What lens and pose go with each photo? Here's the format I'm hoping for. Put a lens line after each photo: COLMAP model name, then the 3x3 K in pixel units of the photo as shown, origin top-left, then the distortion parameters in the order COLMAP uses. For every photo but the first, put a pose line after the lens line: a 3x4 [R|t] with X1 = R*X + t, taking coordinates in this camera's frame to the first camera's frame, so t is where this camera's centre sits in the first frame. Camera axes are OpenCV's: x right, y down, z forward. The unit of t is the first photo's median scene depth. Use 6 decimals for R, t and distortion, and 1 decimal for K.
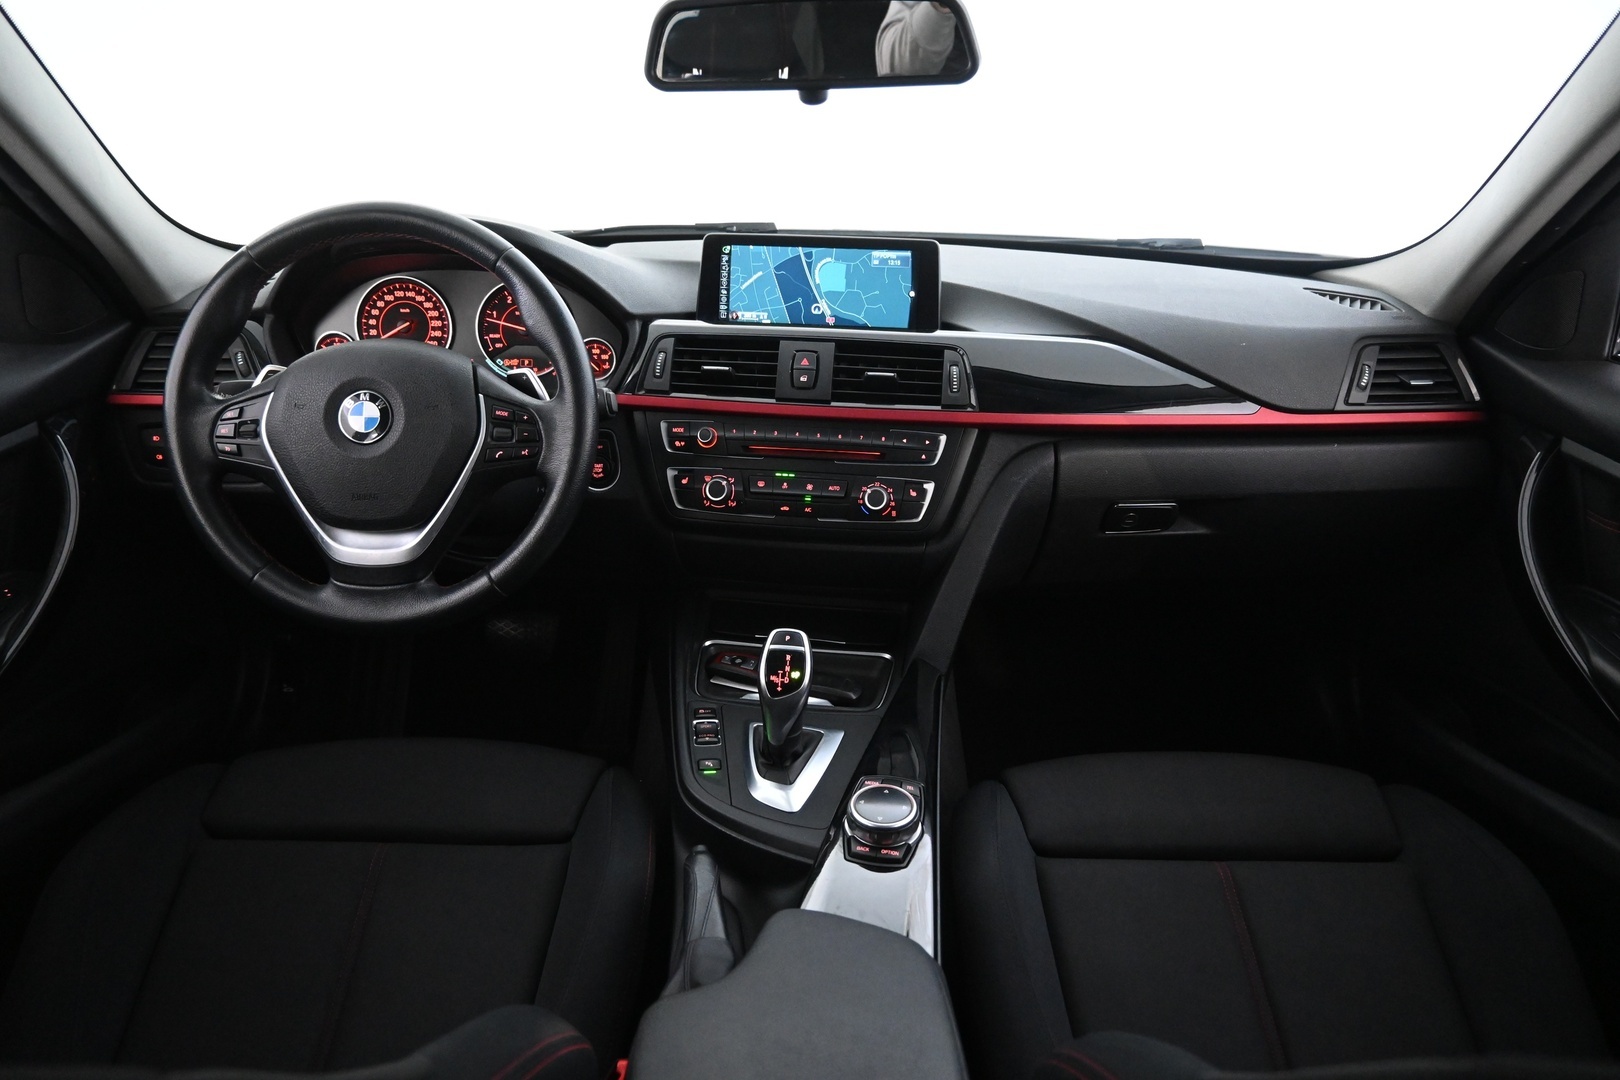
lens RADIAL K [[1083.1, 0, 810.0], [0, 1083.1, 540.0], [0, 0, 1]] dist [-0.010258, -0.000381]
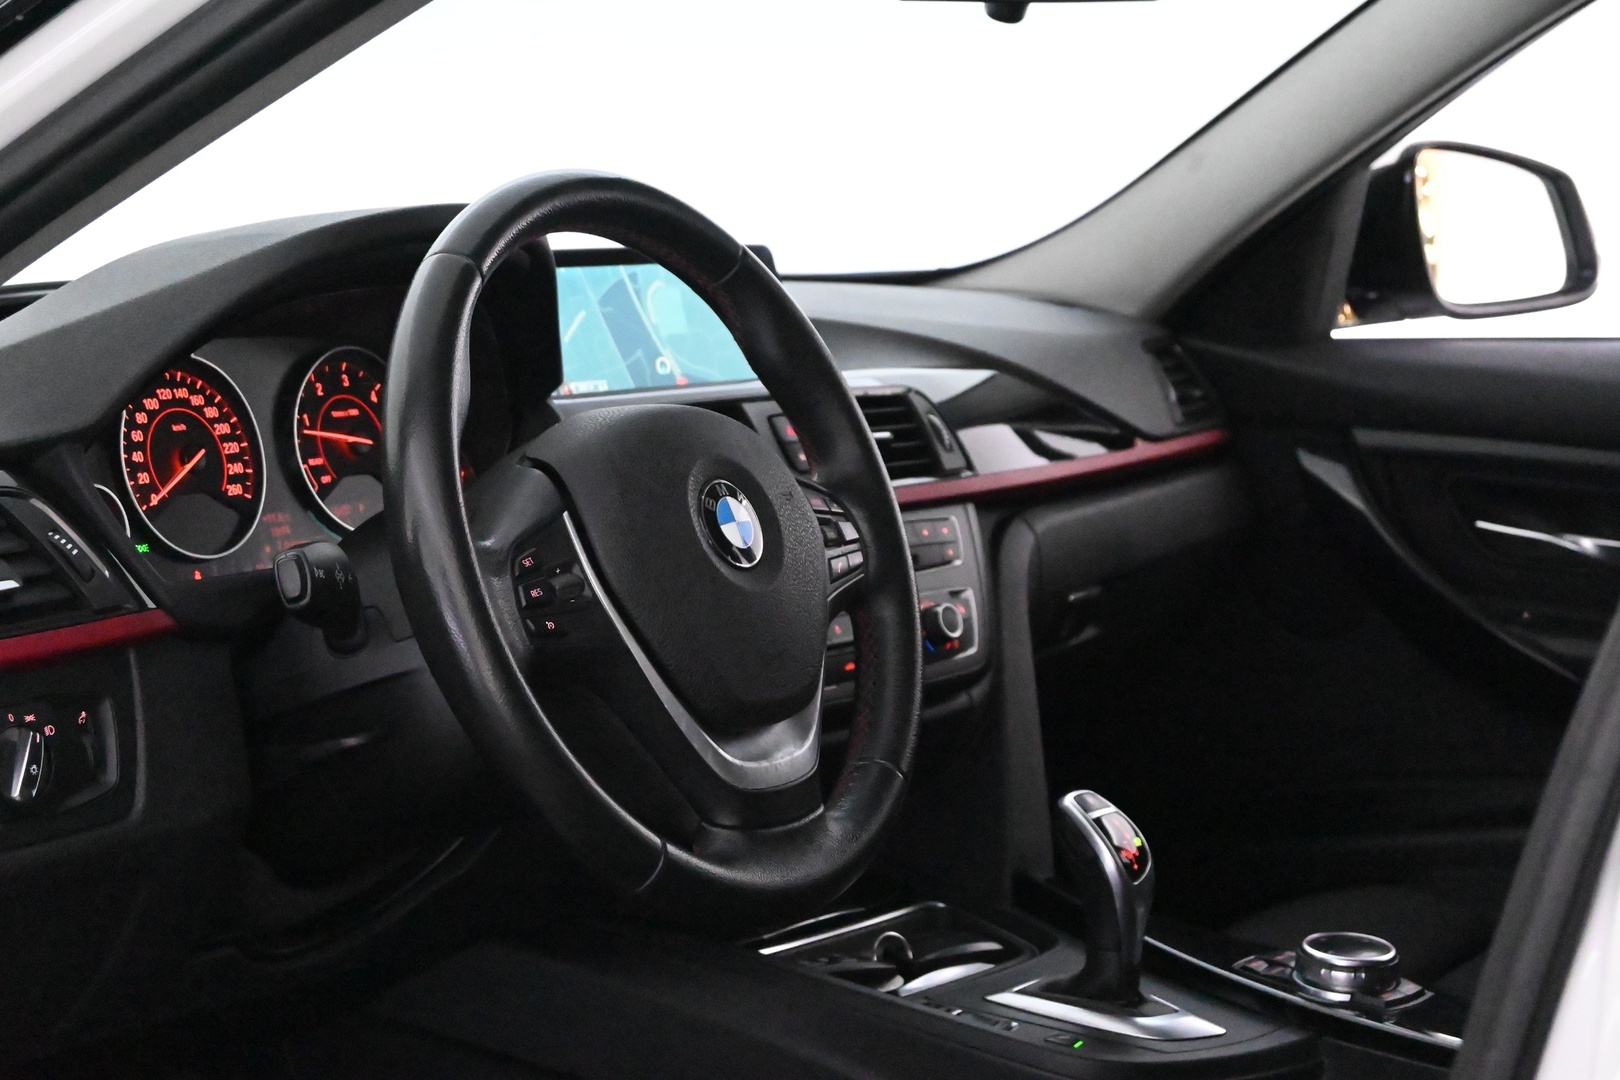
lens RADIAL K [[3092.1, 0, 810.0], [0, 3092.1, 540.0], [0, 0, 1]] dist [0.051532, 0.151124]
pose [[0.528410, -0.118414, 0.840691, -1.409101], [0.318473, 0.945562, -0.066988, 0.012001], [-0.786993, 0.303135, 0.537356, 0.076391]]
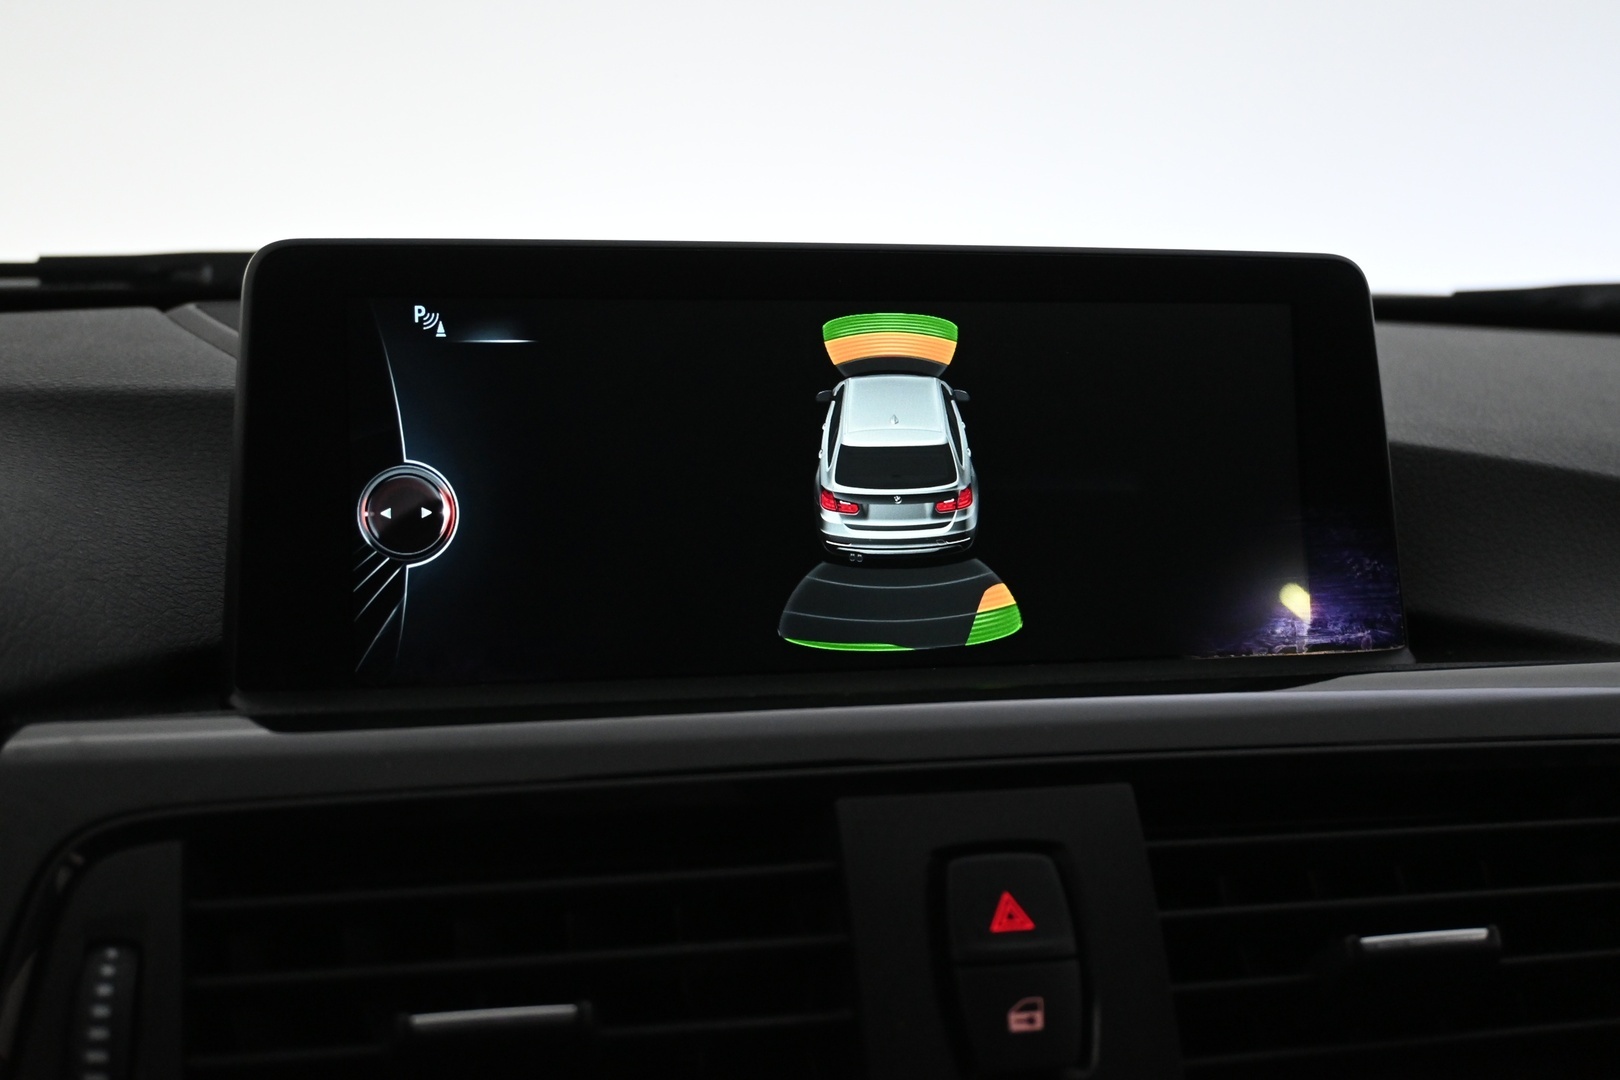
lens RADIAL K [[1989.4, 0, 810.0], [0, 1989.4, 540.0], [0, 0, 1]] dist [0.001494, -0.008560]
pose [[0.932466, -0.058741, 0.356449, -0.139206], [0.123816, 0.978895, -0.162584, -0.169058], [-0.339376, 0.195738, 0.920060, 0.680960]]
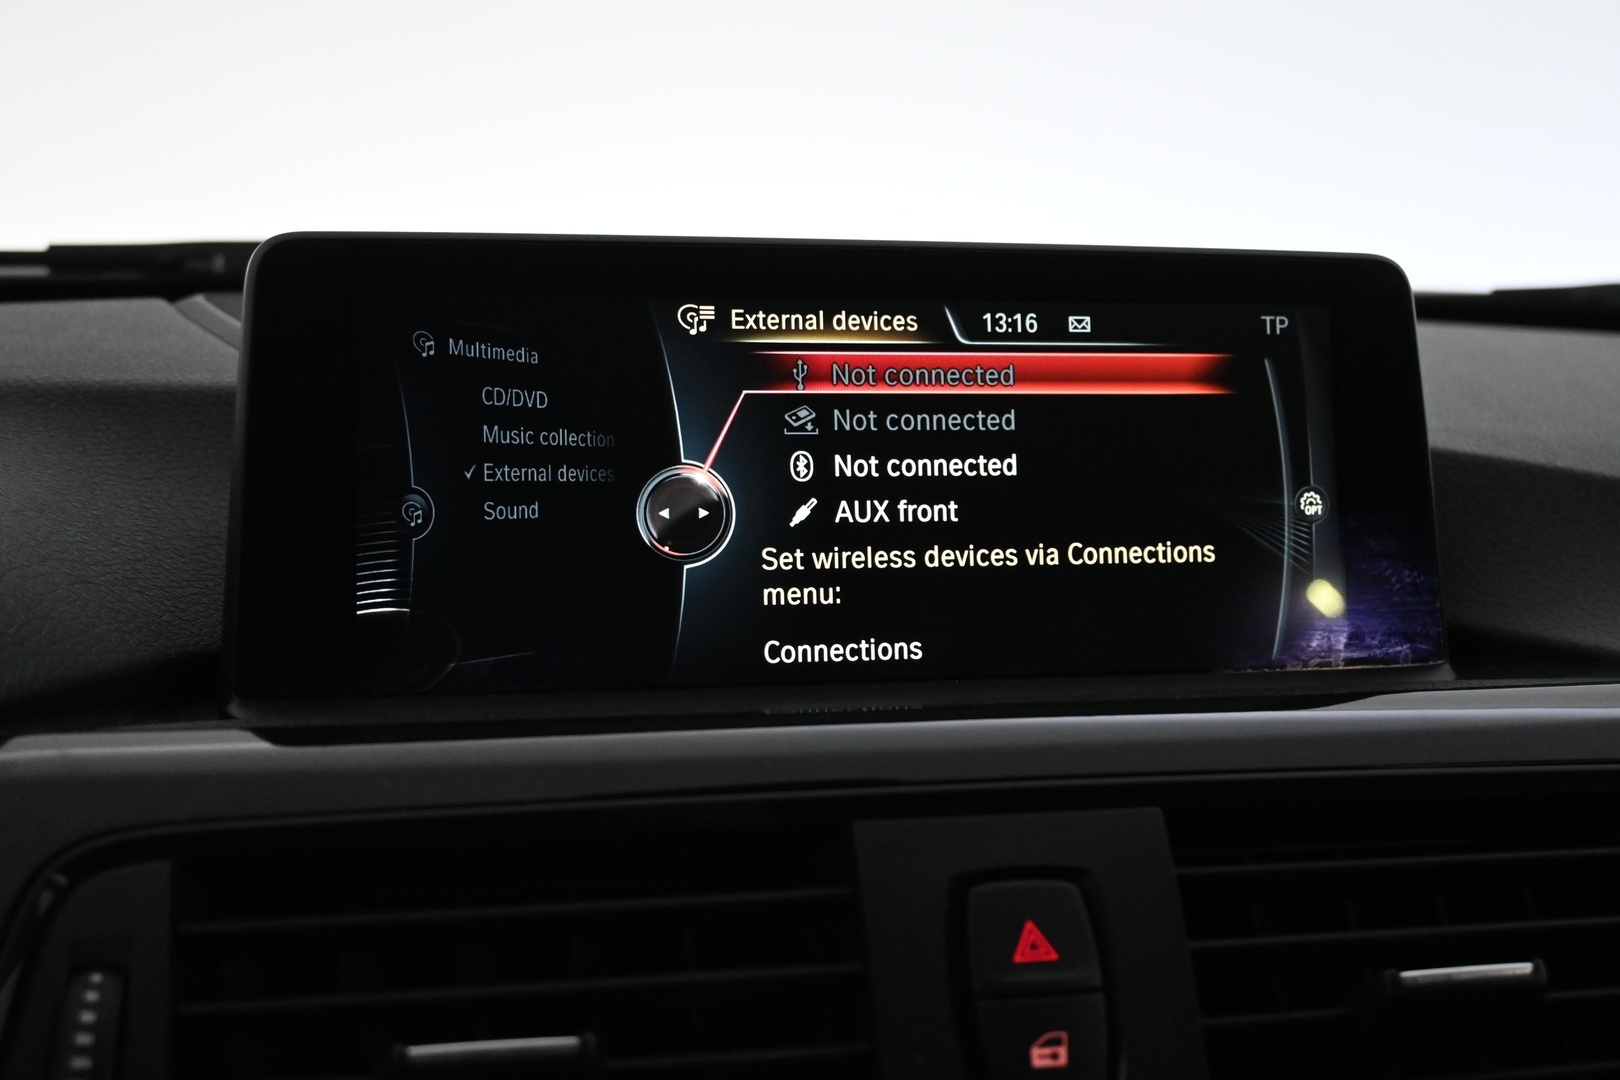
lens RADIAL K [[1989.4, 0, 810.0], [0, 1989.4, 540.0], [0, 0, 1]] dist [0.001494, -0.008560]
pose [[0.937228, -0.052764, 0.344702, -0.133580], [0.113400, 0.980876, -0.158186, -0.174436], [-0.329764, 0.187346, 0.925288, 0.691786]]
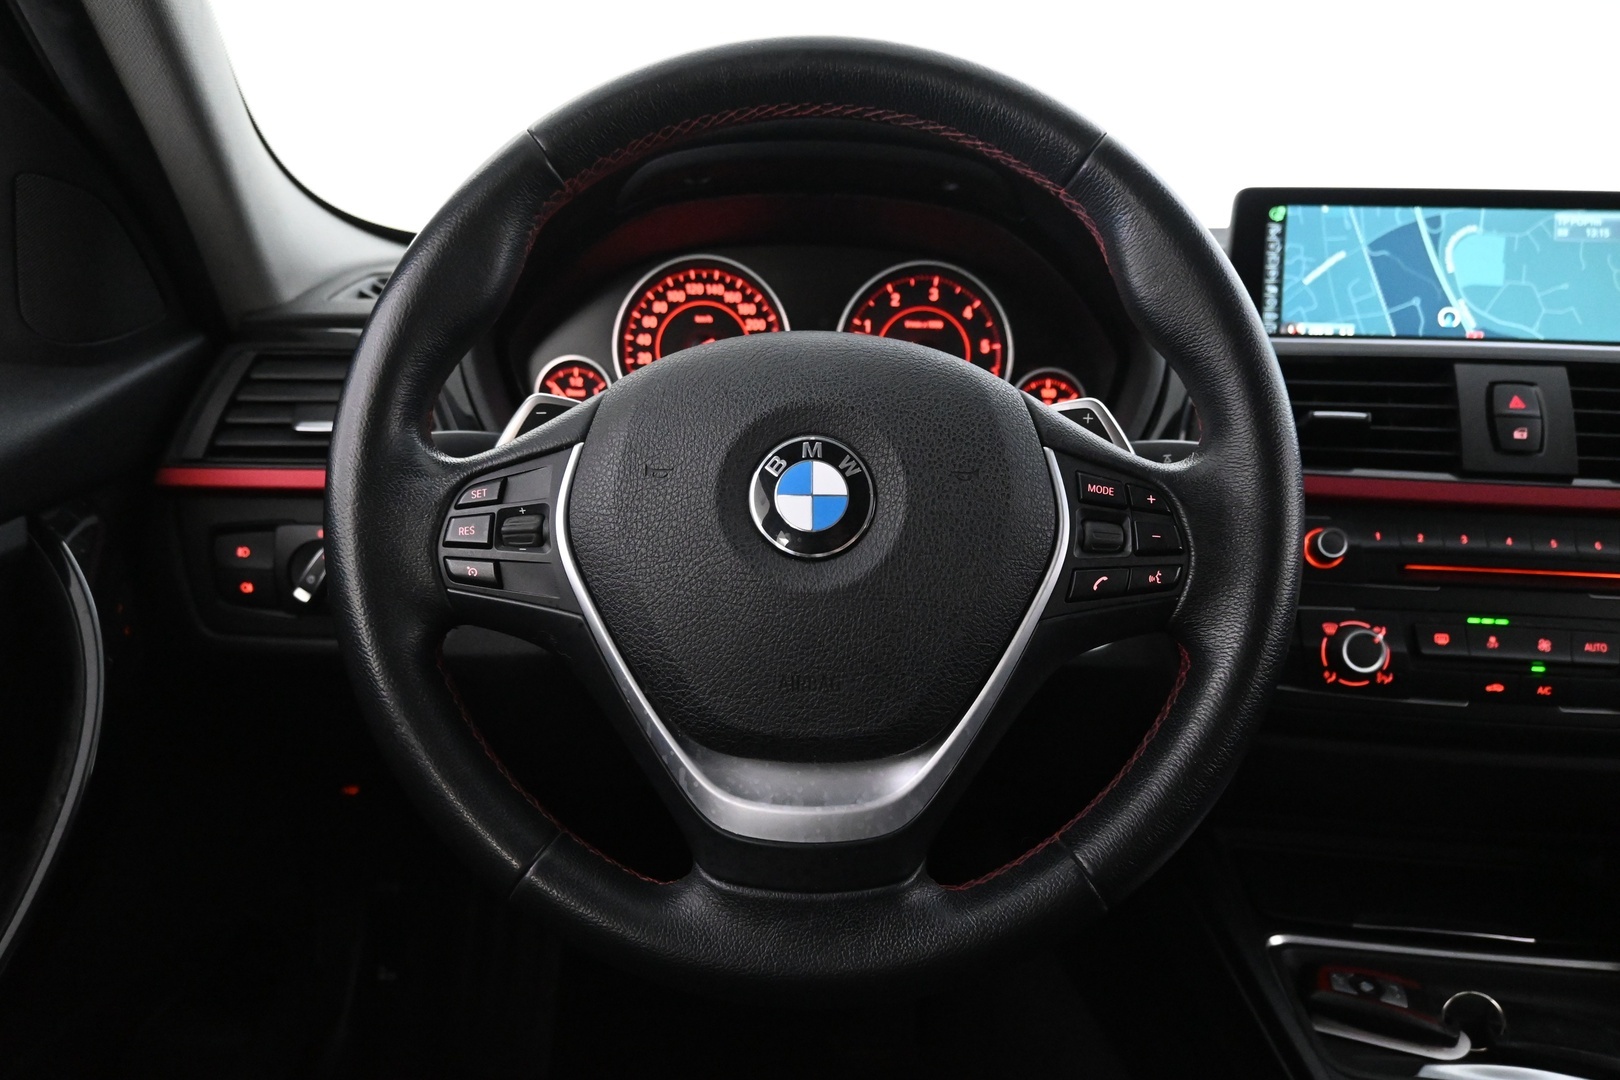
lens RADIAL K [[1193.2, 0, 810.0], [0, 1193.2, 540.0], [0, 0, 1]] dist [-0.010798, 0.000306]
pose [[0.999997, -0.002302, -0.000211, -0.330638], [0.002264, 0.993799, -0.111165, -0.035413], [0.000466, 0.111164, 0.993802, 0.425947]]
